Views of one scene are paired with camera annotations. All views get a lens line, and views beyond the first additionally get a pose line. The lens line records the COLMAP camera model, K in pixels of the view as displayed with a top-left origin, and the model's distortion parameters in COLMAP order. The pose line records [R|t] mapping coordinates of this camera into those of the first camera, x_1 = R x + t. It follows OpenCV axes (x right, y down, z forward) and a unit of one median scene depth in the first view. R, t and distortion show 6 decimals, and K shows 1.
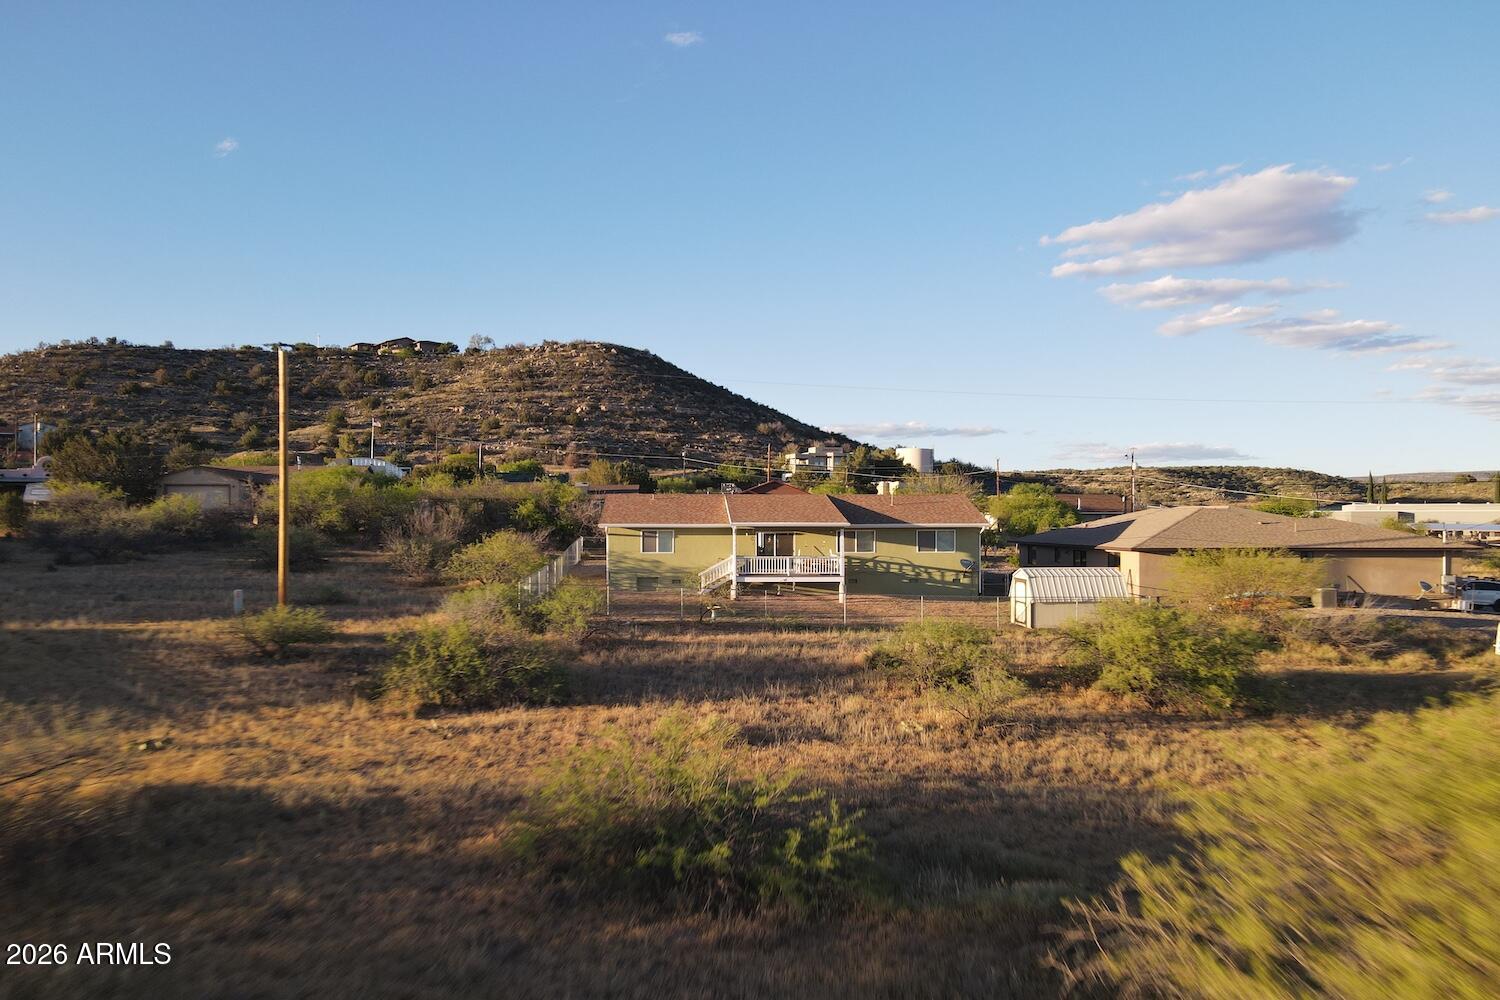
lens RADIAL K [[1094.6, 0, 744.9], [0, 1094.6, 503.4], [0, 0, 1]] dist [0.006600, 0.008574]
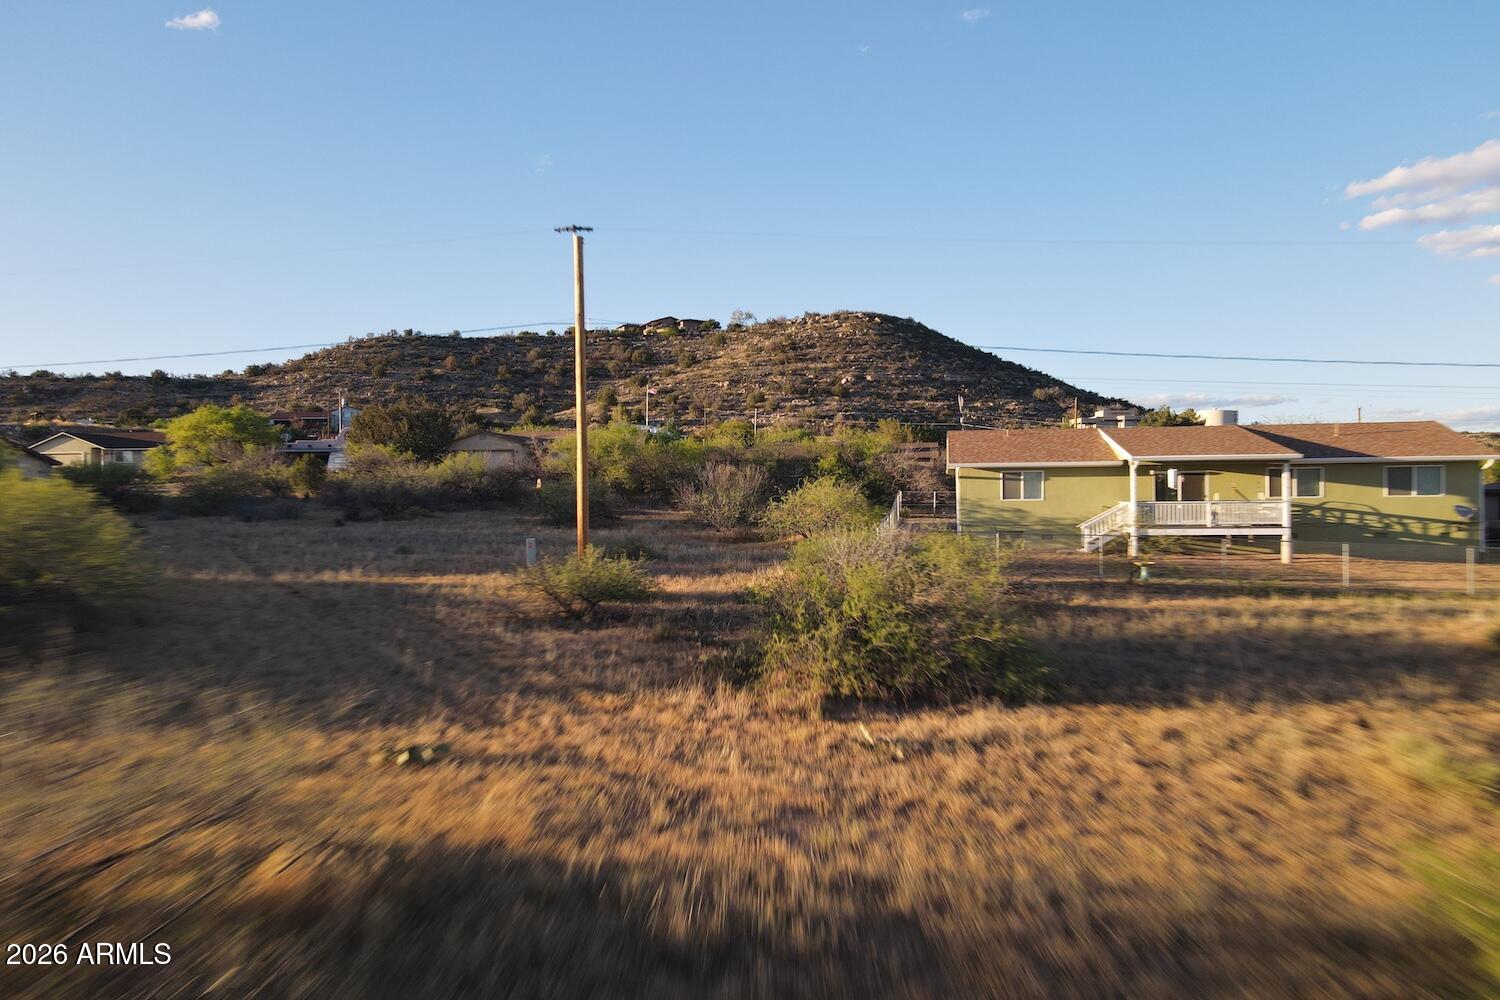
lens RADIAL K [[1094.6, 0, 746.5], [0, 1094.6, 501.6], [0, 0, 1]] dist [0.006600, 0.008574]
pose [[0.974077, -0.009406, -0.226019, -0.049878], [0.013210, 0.999795, 0.015323, 0.016565], [0.225829, -0.017912, 0.974002, 0.100141]]
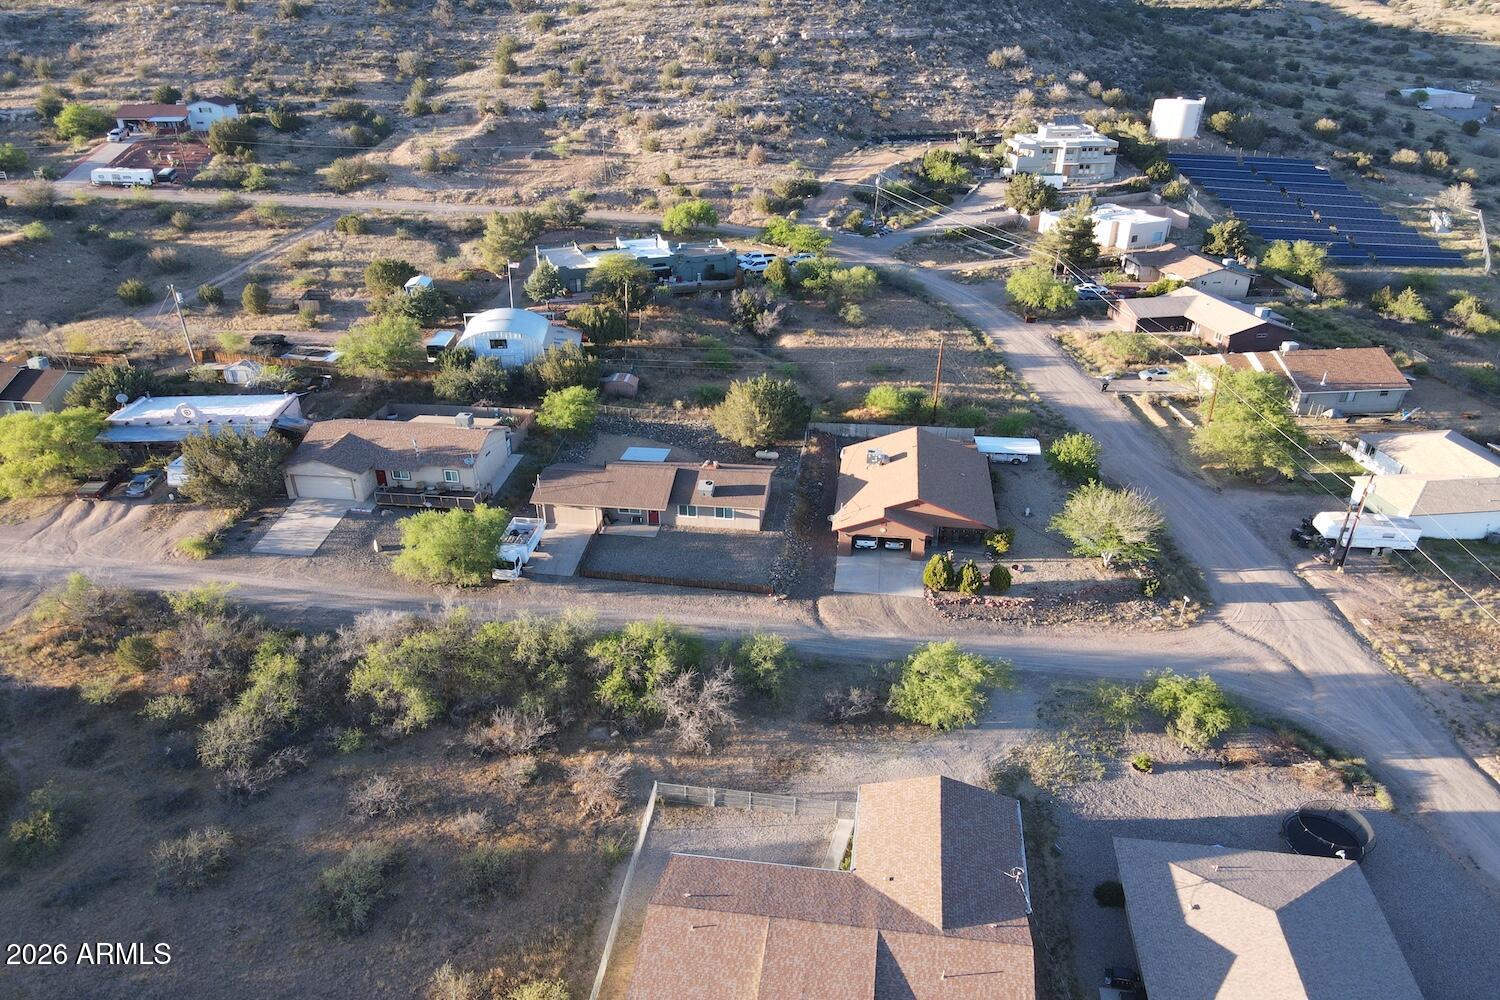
lens RADIAL K [[1083.8, 0, 753.6], [0, 1083.8, 589.4], [0, 0, 1]] dist [0.016884, -0.012880]
pose [[0.979810, 0.102616, -0.171587, 0.059100], [-0.000952, 0.860619, 0.509248, -0.425840], [0.199928, -0.498803, 0.843341, 0.210856]]
